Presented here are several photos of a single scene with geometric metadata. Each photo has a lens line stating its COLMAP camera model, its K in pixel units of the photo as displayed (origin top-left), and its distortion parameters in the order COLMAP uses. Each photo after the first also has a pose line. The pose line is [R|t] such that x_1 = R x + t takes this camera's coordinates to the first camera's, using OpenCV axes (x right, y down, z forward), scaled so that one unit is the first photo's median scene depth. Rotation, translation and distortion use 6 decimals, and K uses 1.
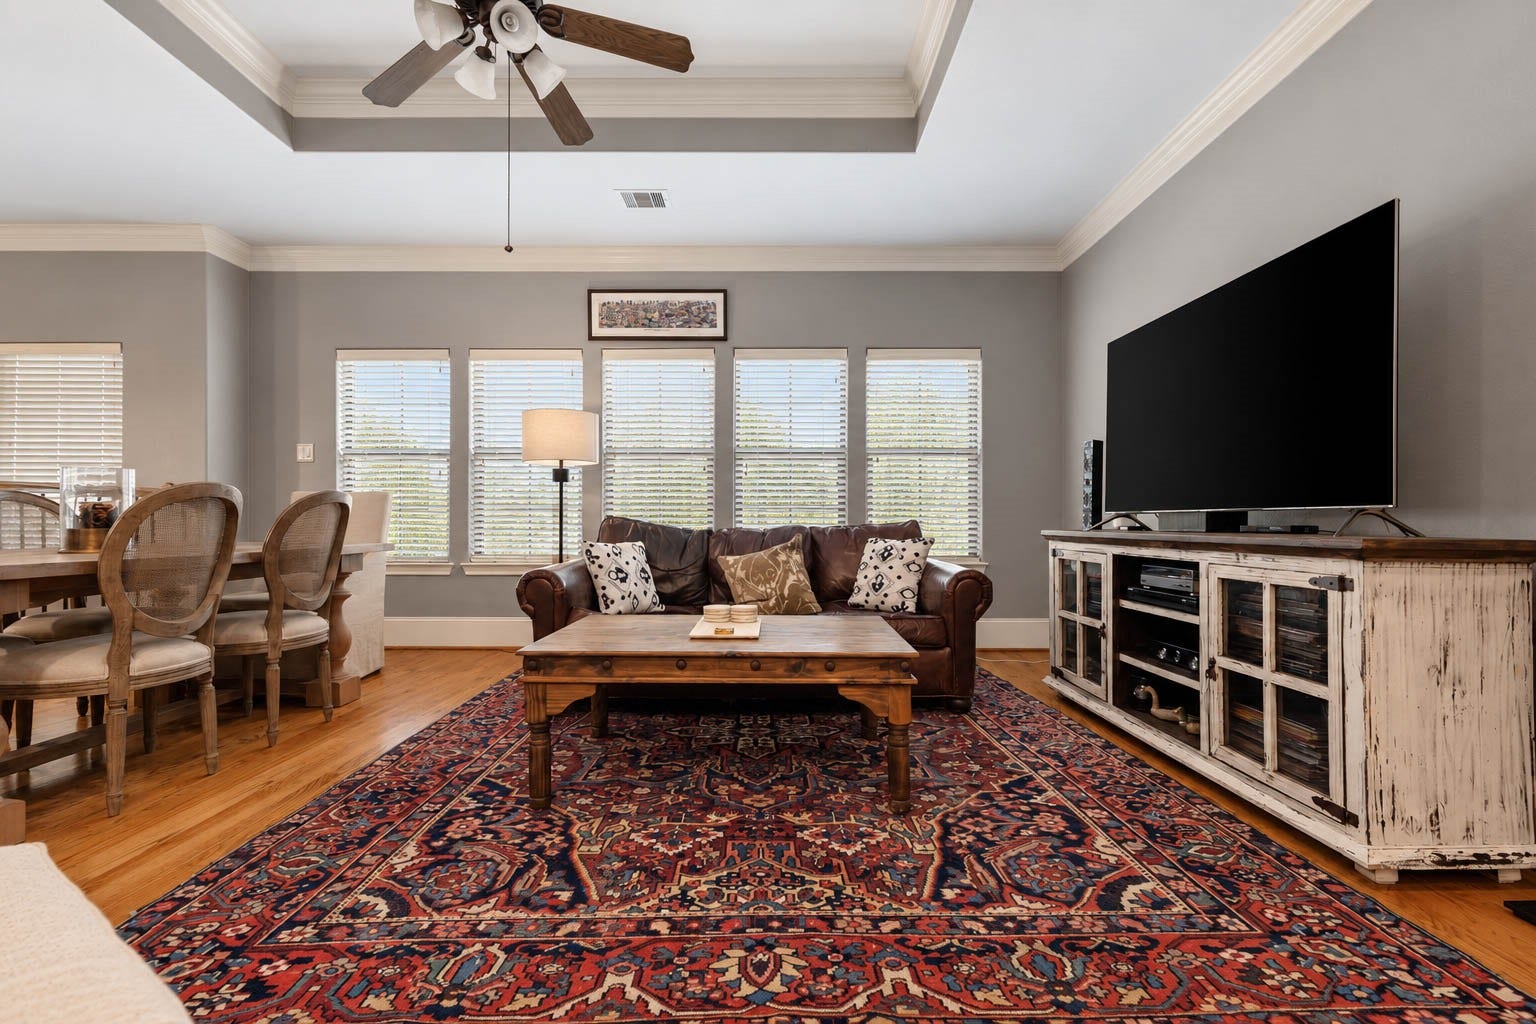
lens RADIAL K [[678.6, 0, 765.8], [0, 678.6, 513.4], [0, 0, 1]] dist [0.011189, 0.000872]
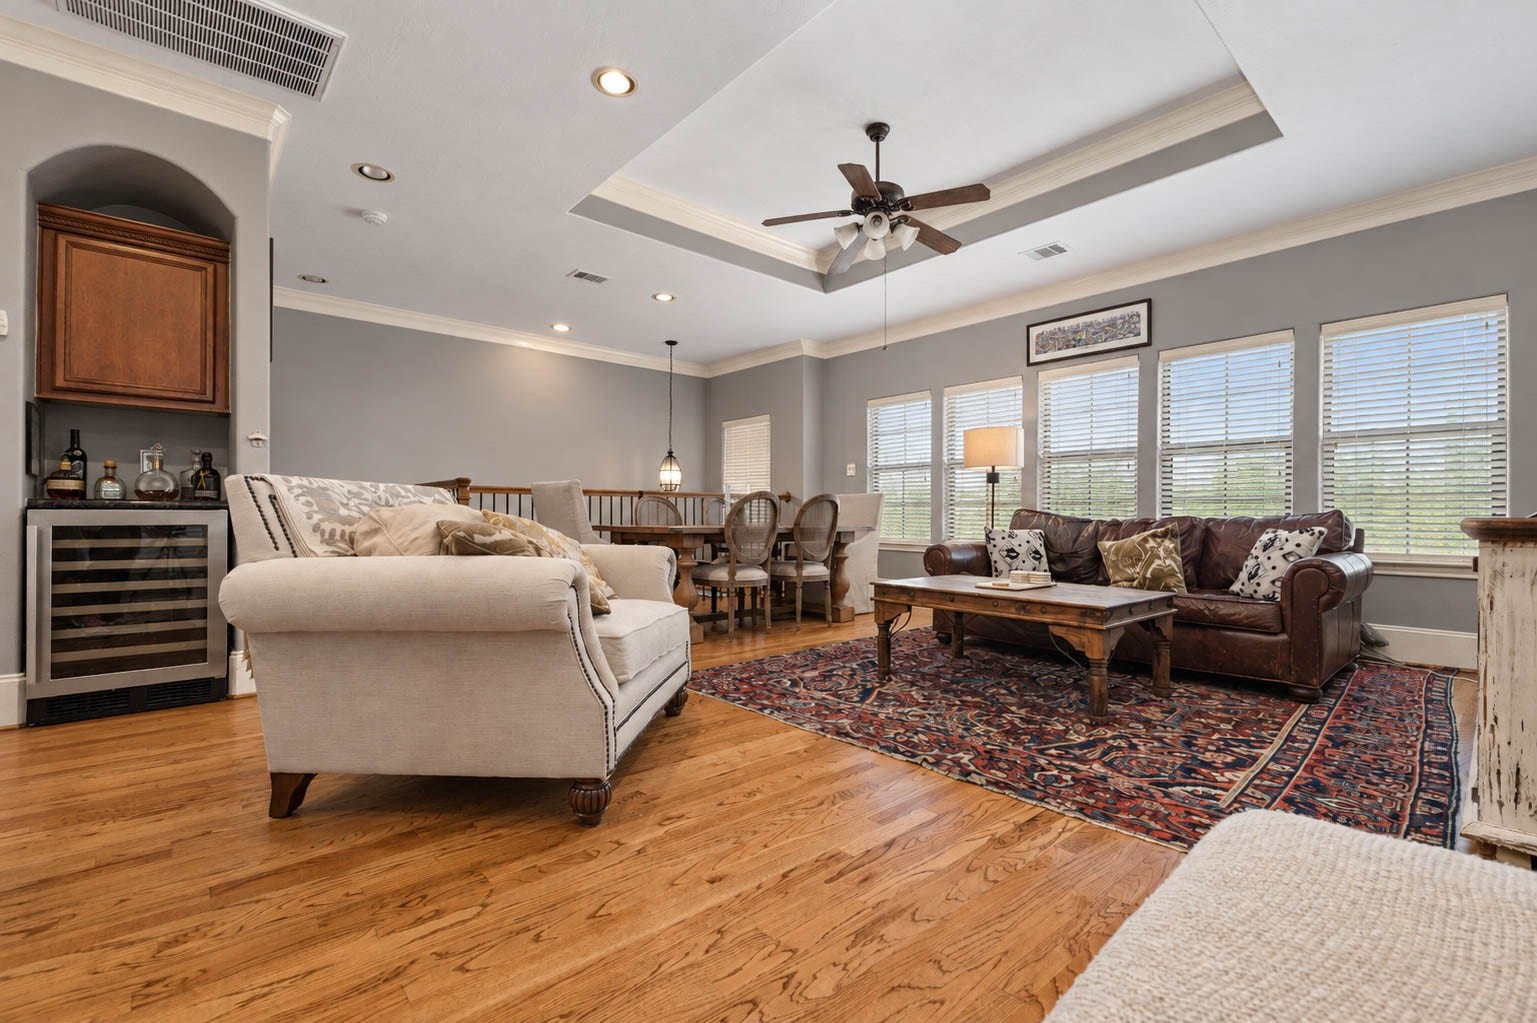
lens RADIAL K [[679.0, 0, 768.3], [0, 679.0, 515.3], [0, 0, 1]] dist [0.011189, 0.000872]
pose [[0.665095, -0.000901, -0.746758, 0.563087], [0.001905, 0.999998, 0.000490, 0.019525], [0.746756, -0.001749, 0.665096, -0.272181]]
